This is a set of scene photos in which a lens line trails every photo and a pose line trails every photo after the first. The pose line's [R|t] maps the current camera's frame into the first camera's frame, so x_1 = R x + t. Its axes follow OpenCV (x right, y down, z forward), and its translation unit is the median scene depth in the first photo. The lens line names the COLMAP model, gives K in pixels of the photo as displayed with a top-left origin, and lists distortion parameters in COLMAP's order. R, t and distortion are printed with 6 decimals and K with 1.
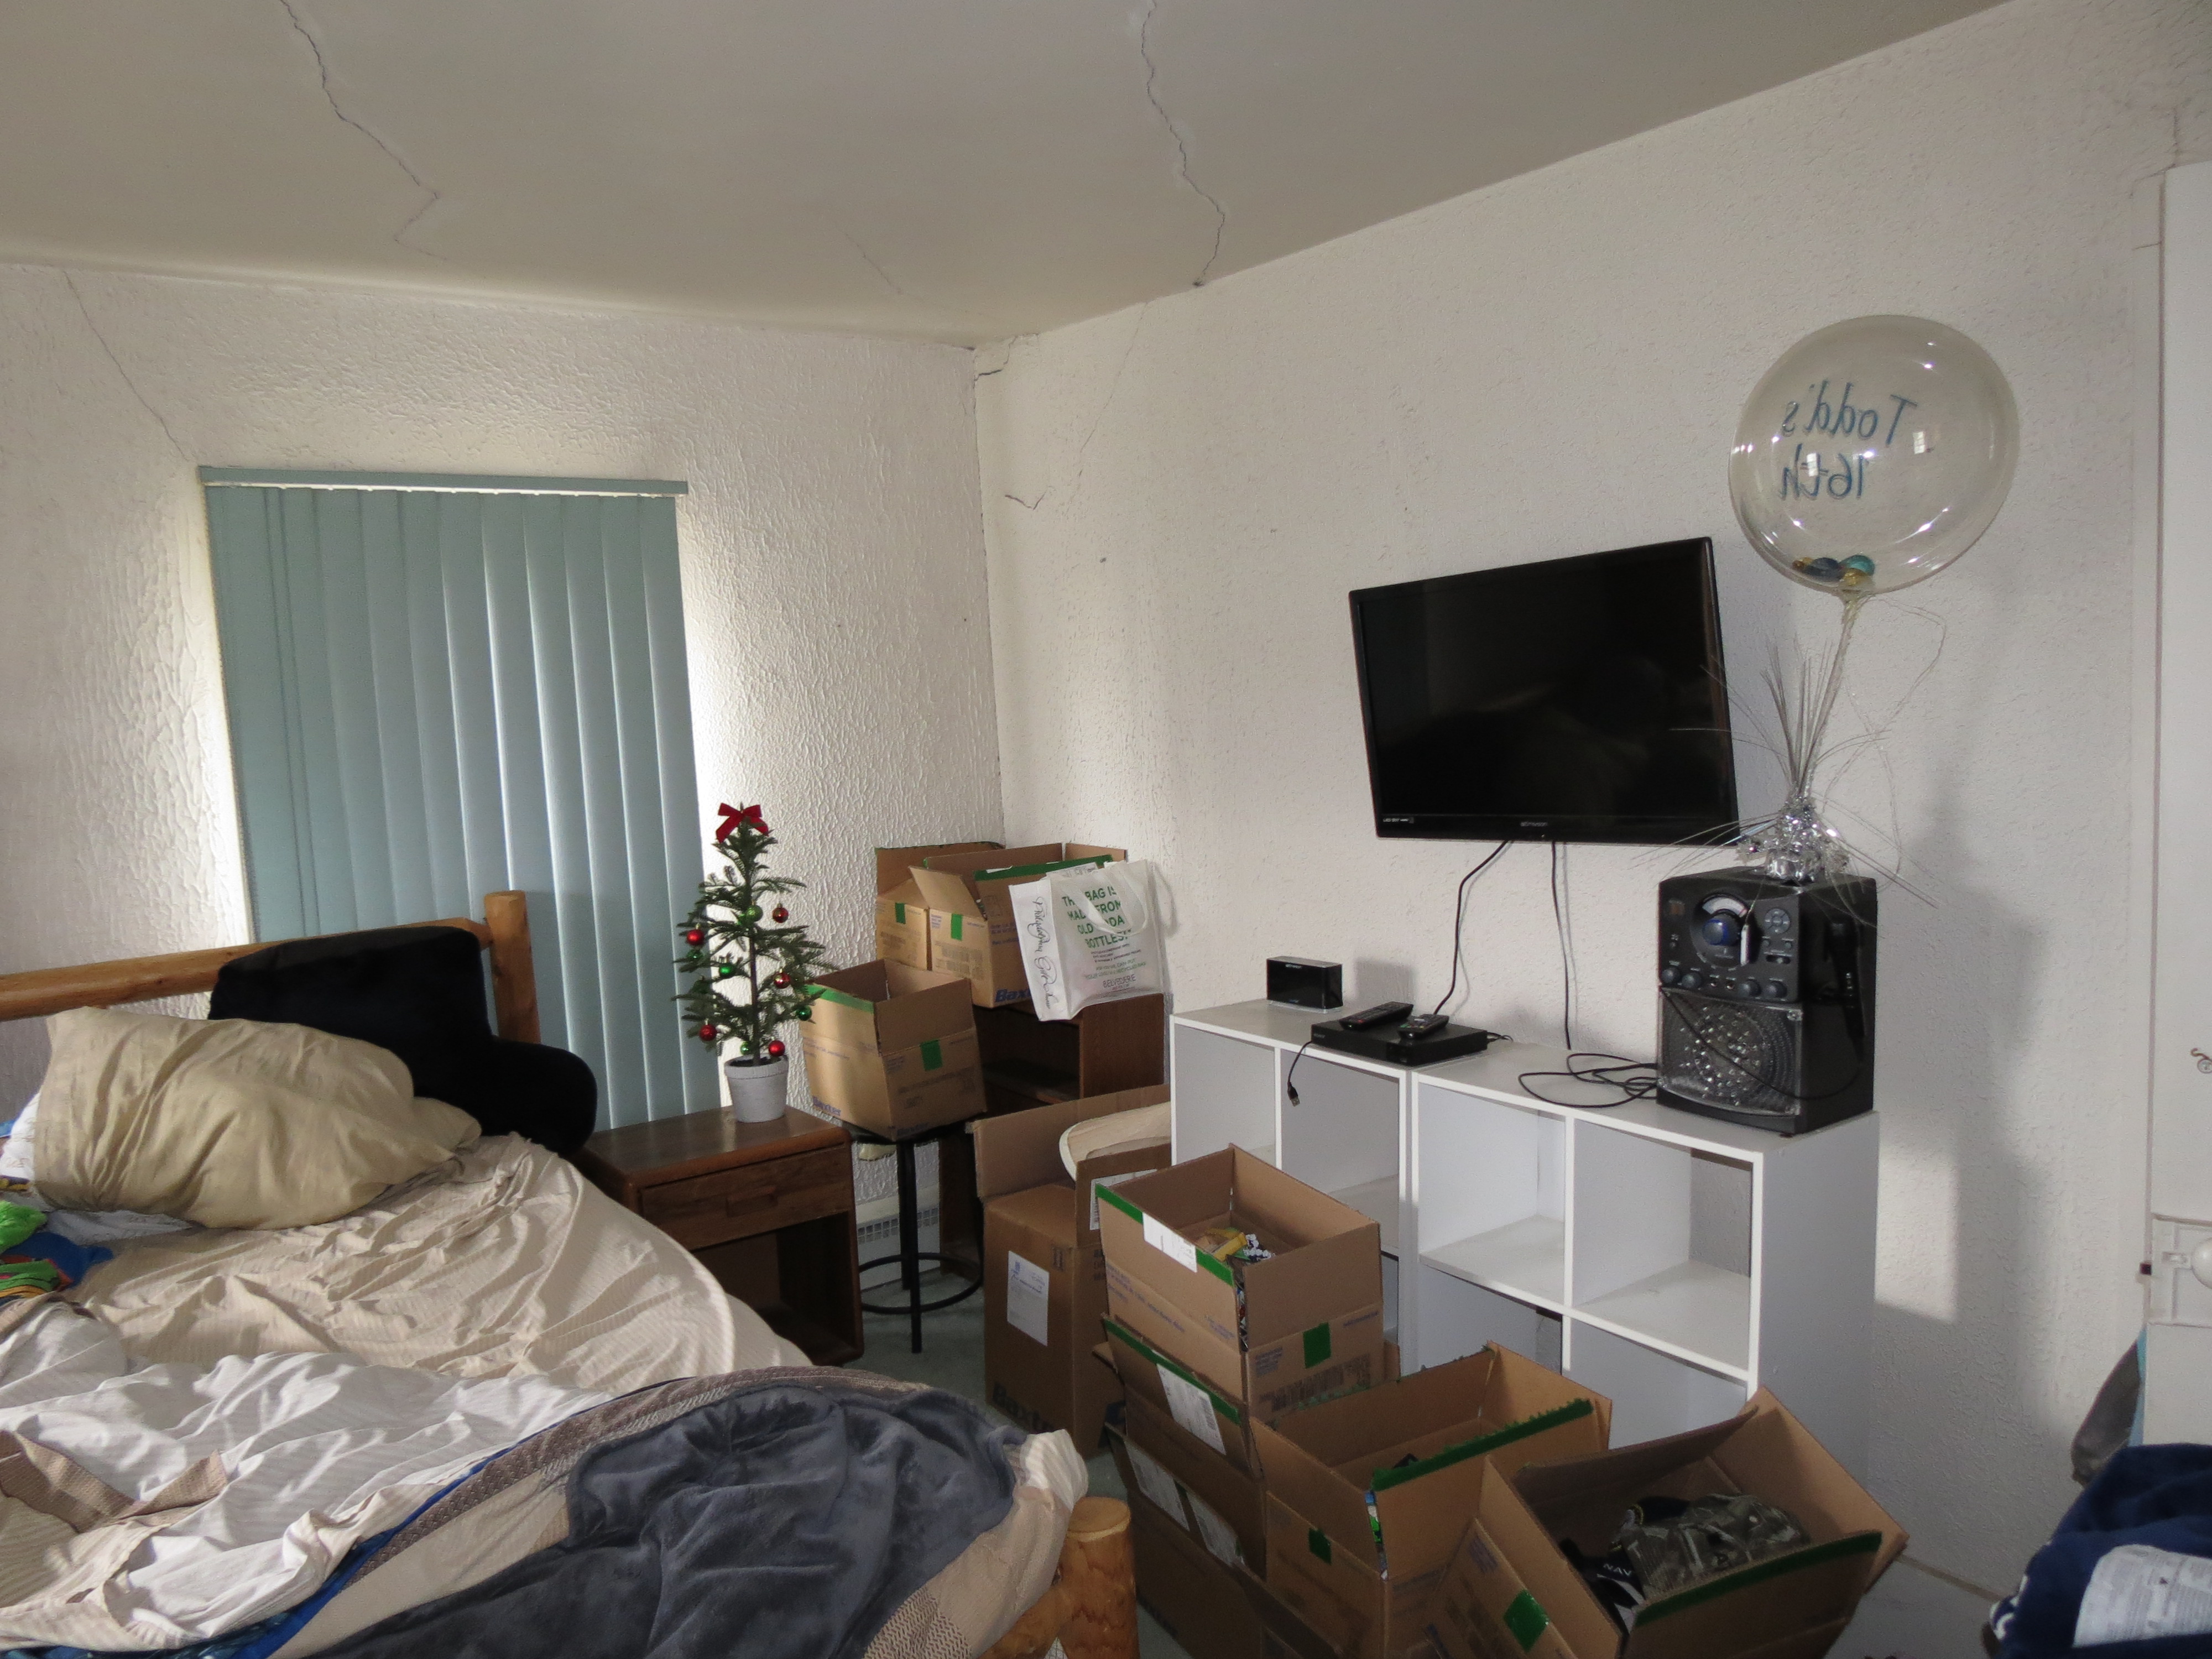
lens RADIAL K [[1561.2, 0, 1106.0], [0, 1561.2, 829.5], [0, 0, 1]] dist [-0.019381, 0.001182]
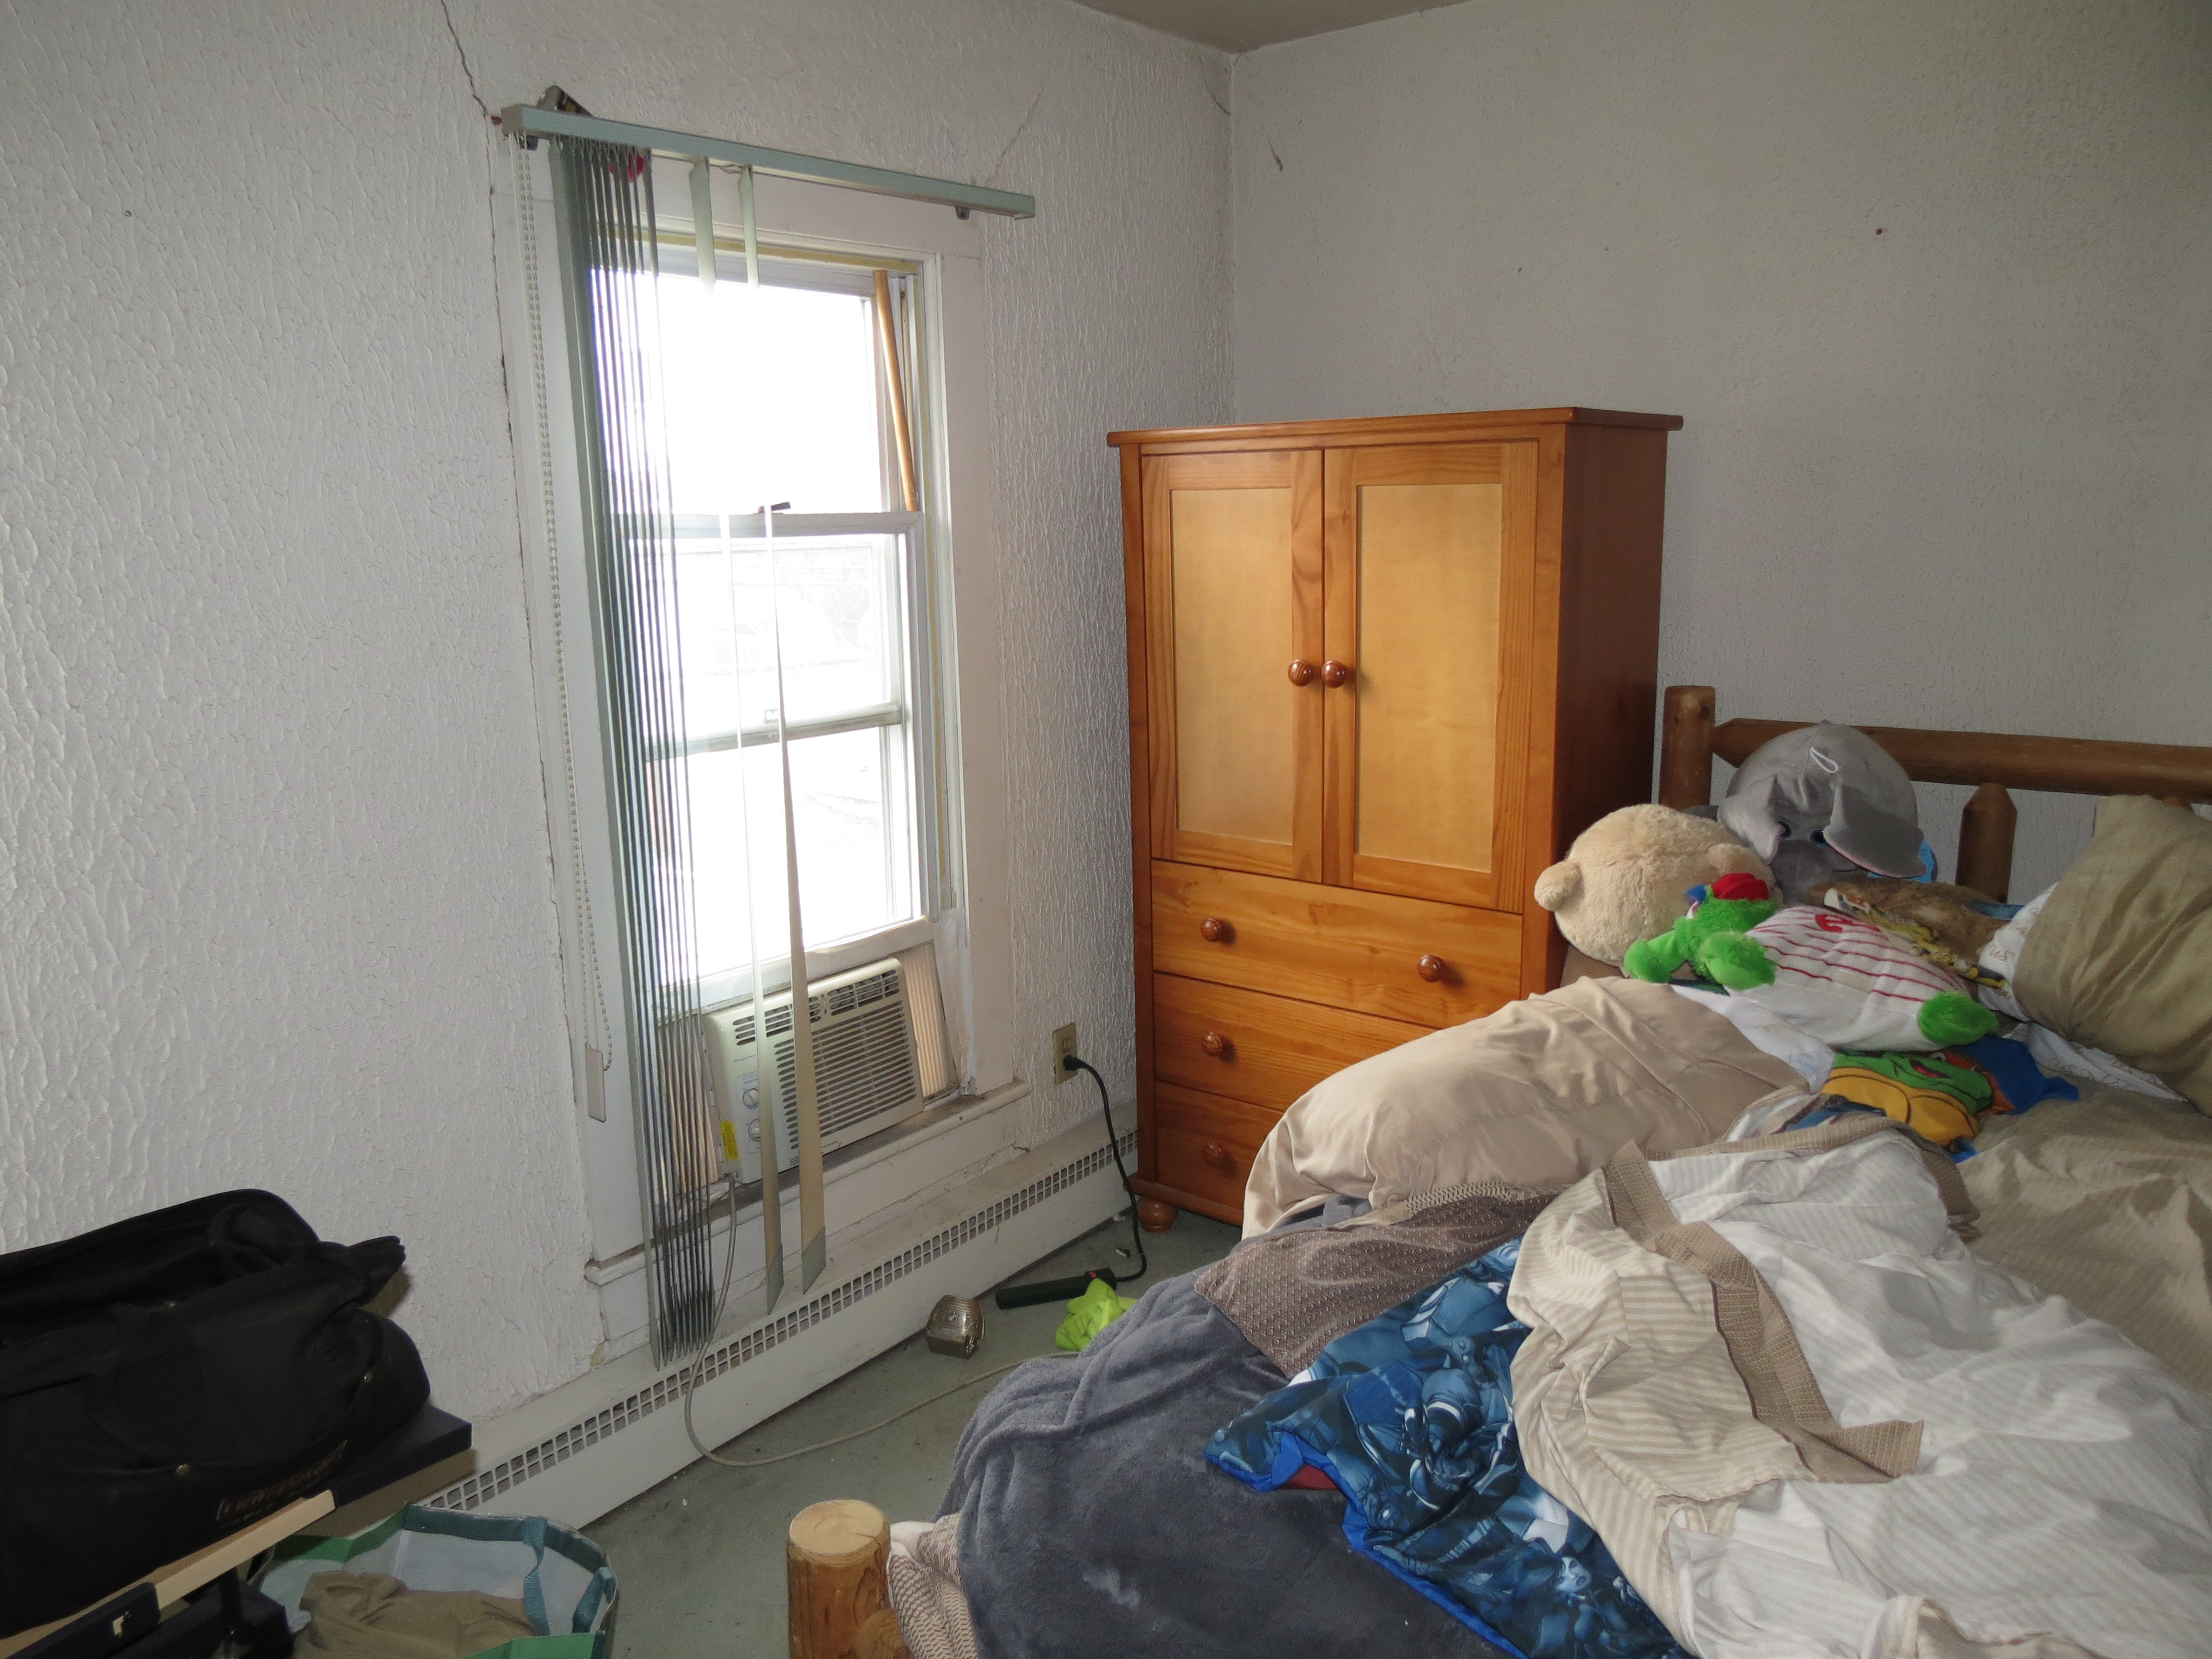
lens RADIAL K [[1634.3, 0, 1106.0], [0, 1634.3, 829.5], [0, 0, 1]] dist [-0.008273, 0.029142]
pose [[0.301720, 0.236866, -0.923504, -0.025035], [-0.099947, 0.971167, 0.216438, -0.000921], [0.948143, 0.026998, 0.316695, 0.229169]]
